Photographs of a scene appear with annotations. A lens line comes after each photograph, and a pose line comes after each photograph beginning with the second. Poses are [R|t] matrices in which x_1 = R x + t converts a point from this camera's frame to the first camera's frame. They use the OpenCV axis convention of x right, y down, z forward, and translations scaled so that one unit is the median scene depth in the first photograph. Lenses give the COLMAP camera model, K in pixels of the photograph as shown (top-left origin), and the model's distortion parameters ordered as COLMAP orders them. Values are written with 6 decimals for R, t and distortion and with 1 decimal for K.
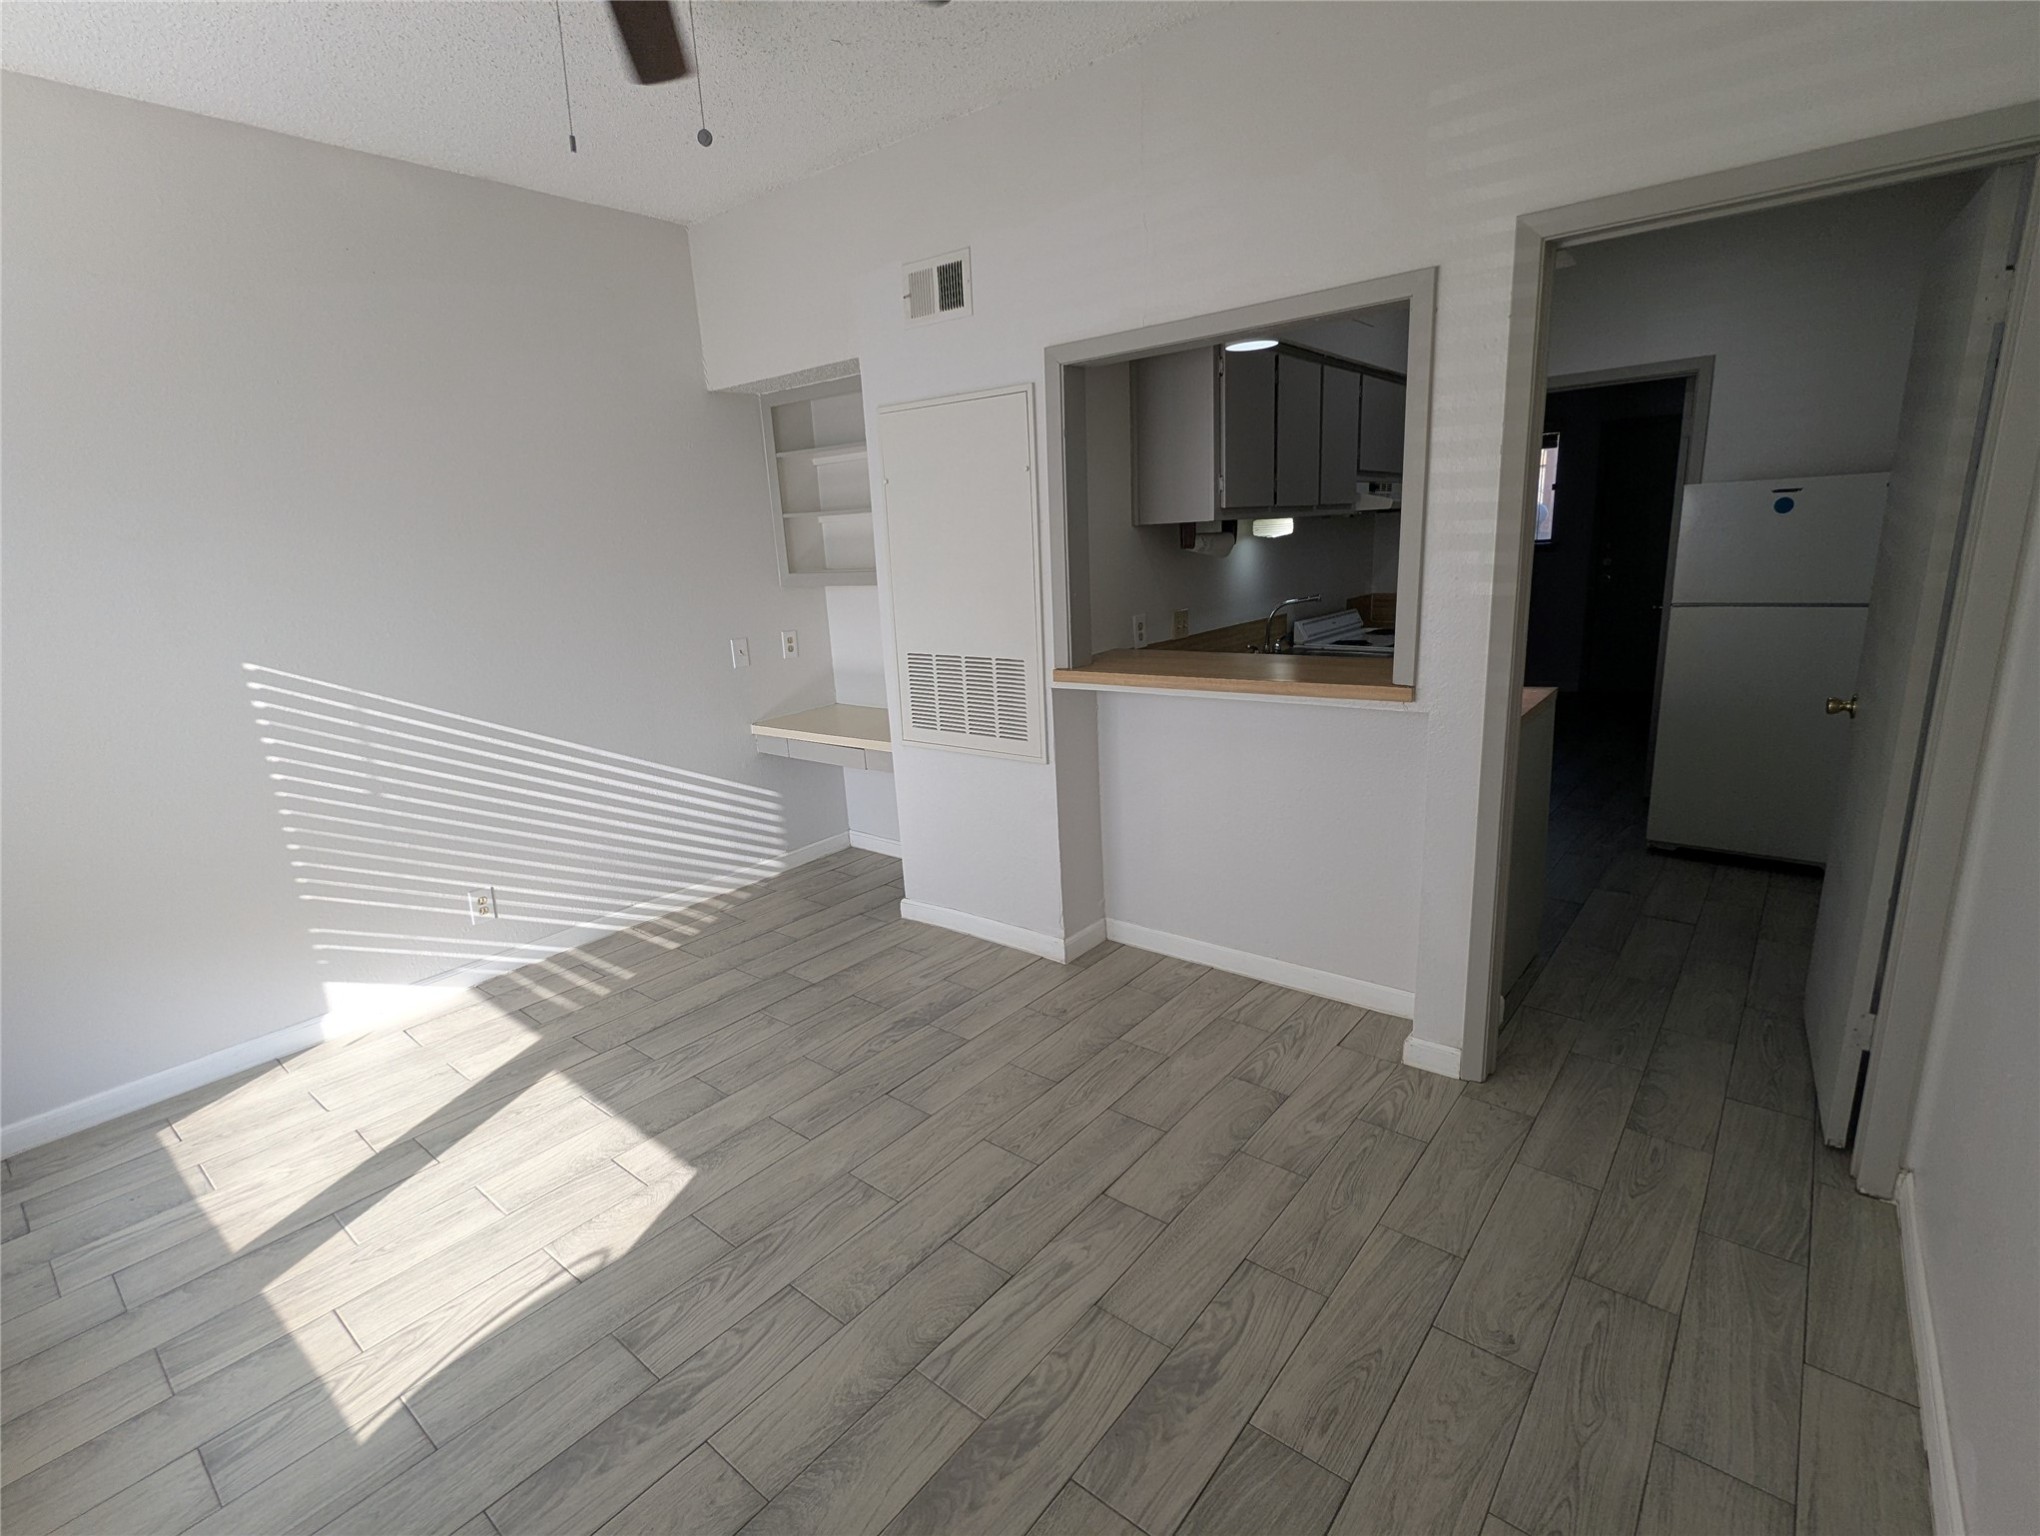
lens RADIAL K [[964.9, 0, 1028.5], [0, 964.9, 767.6], [0, 0, 1]] dist [0.008254, -0.007967]
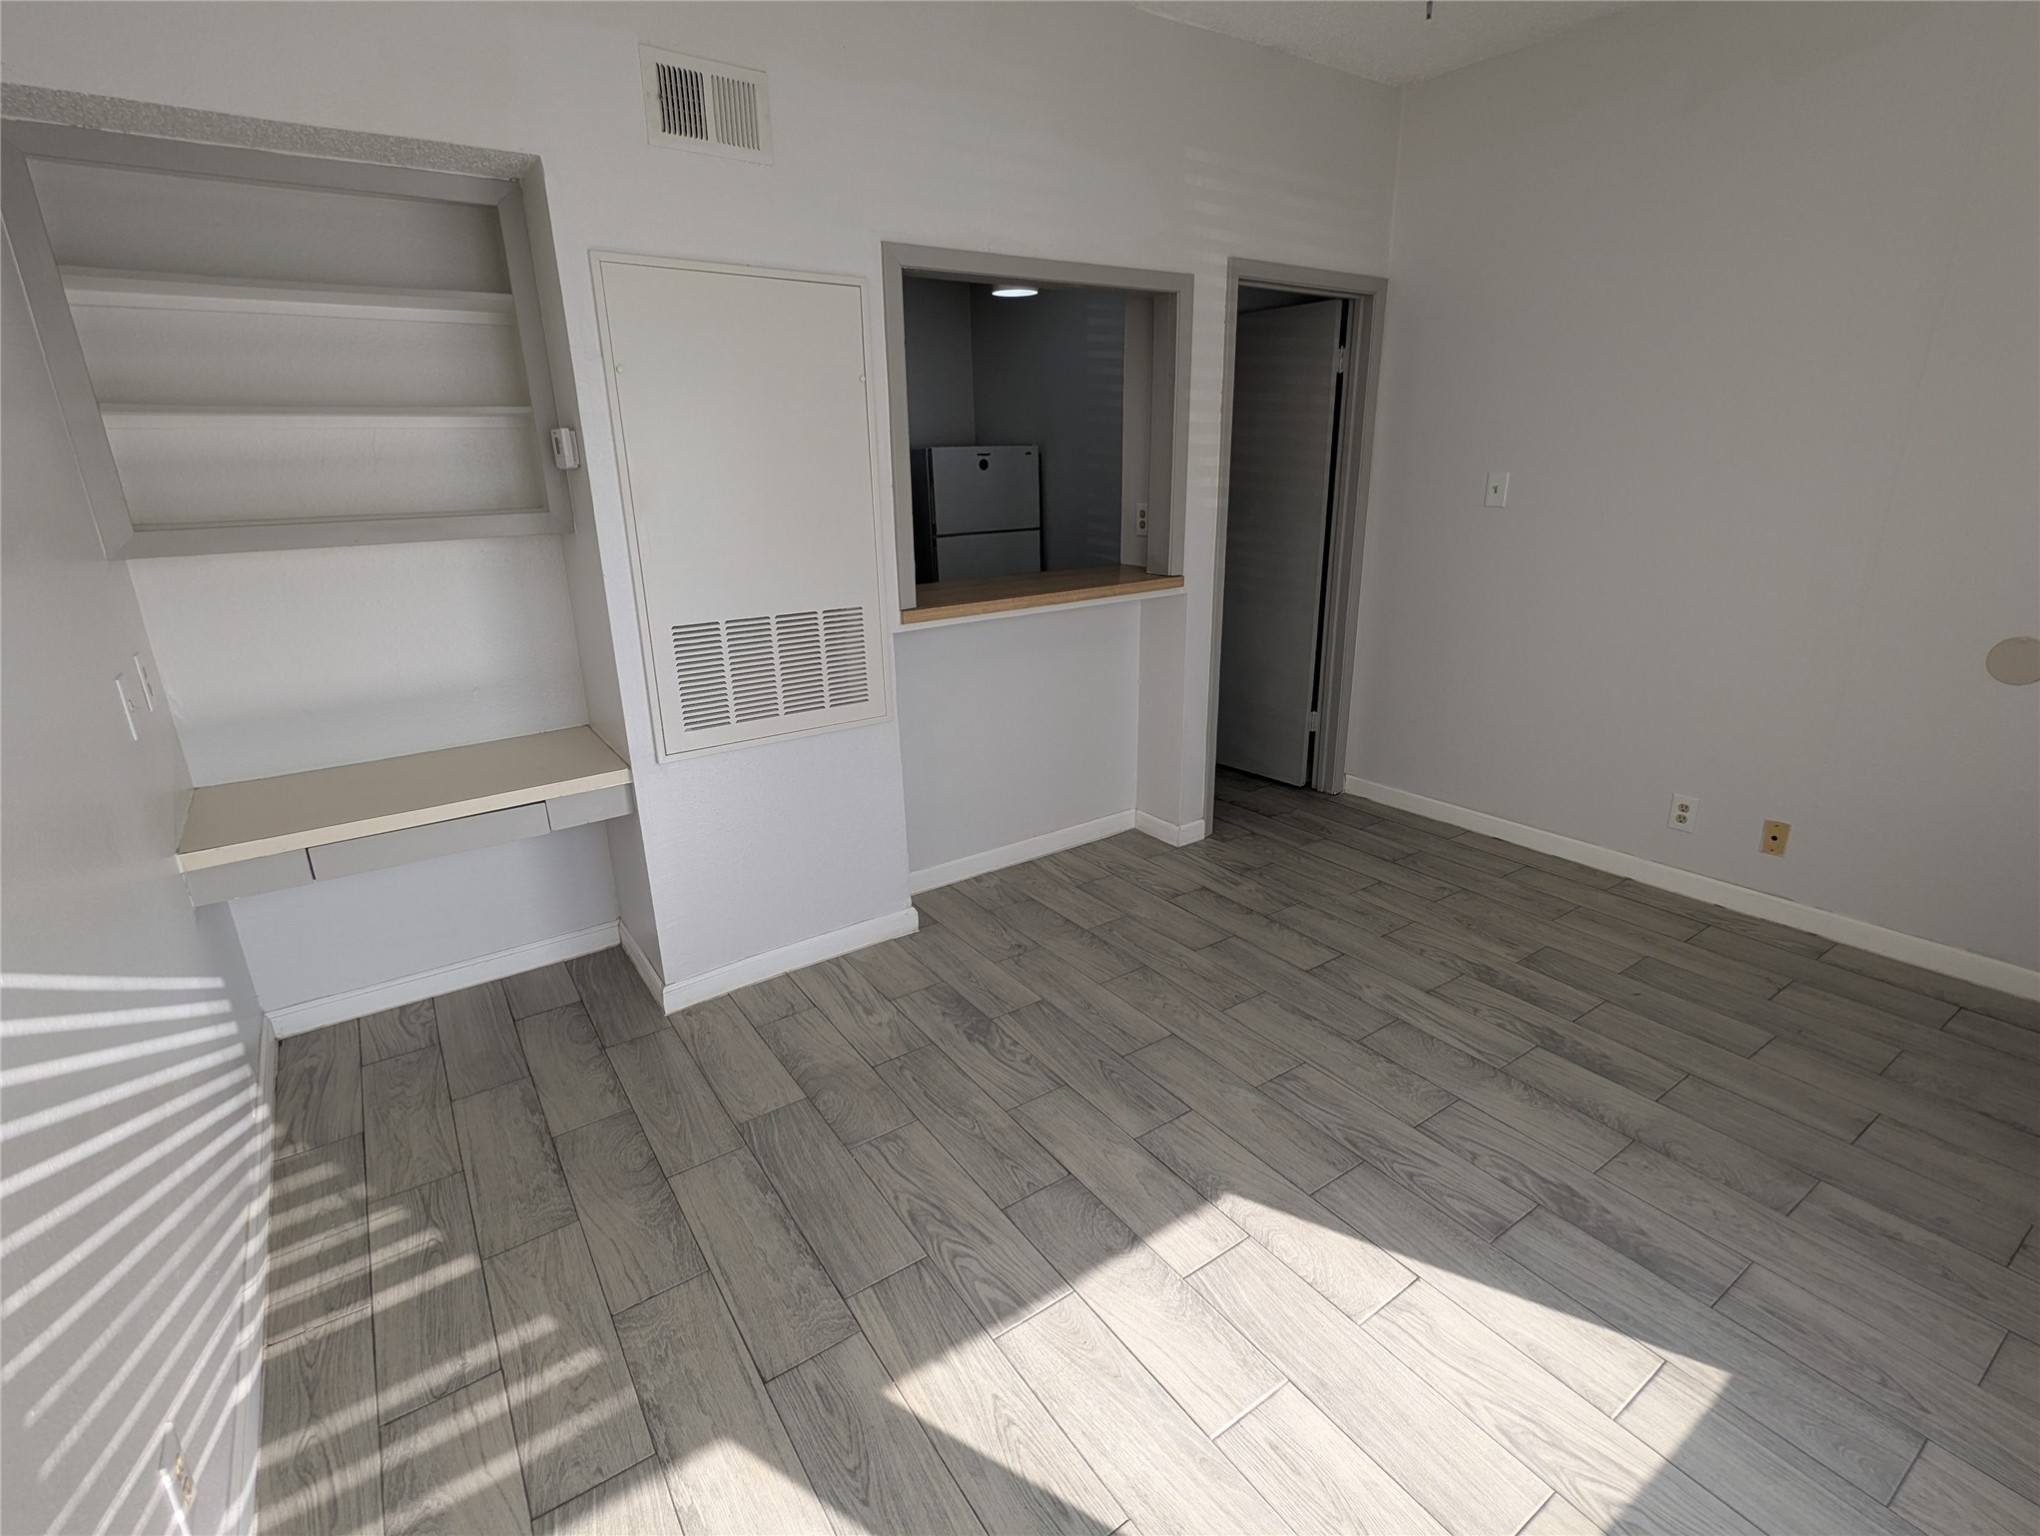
lens RADIAL K [[958.9, 0, 1020.0], [0, 958.9, 768.0], [0, 0, 1]] dist [-0.005904, 0.000606]
pose [[0.286229, -0.252161, 0.924385, -0.867189], [0.233739, 0.953979, 0.187858, -0.111979], [-0.929214, 0.162295, 0.331996, 0.670049]]
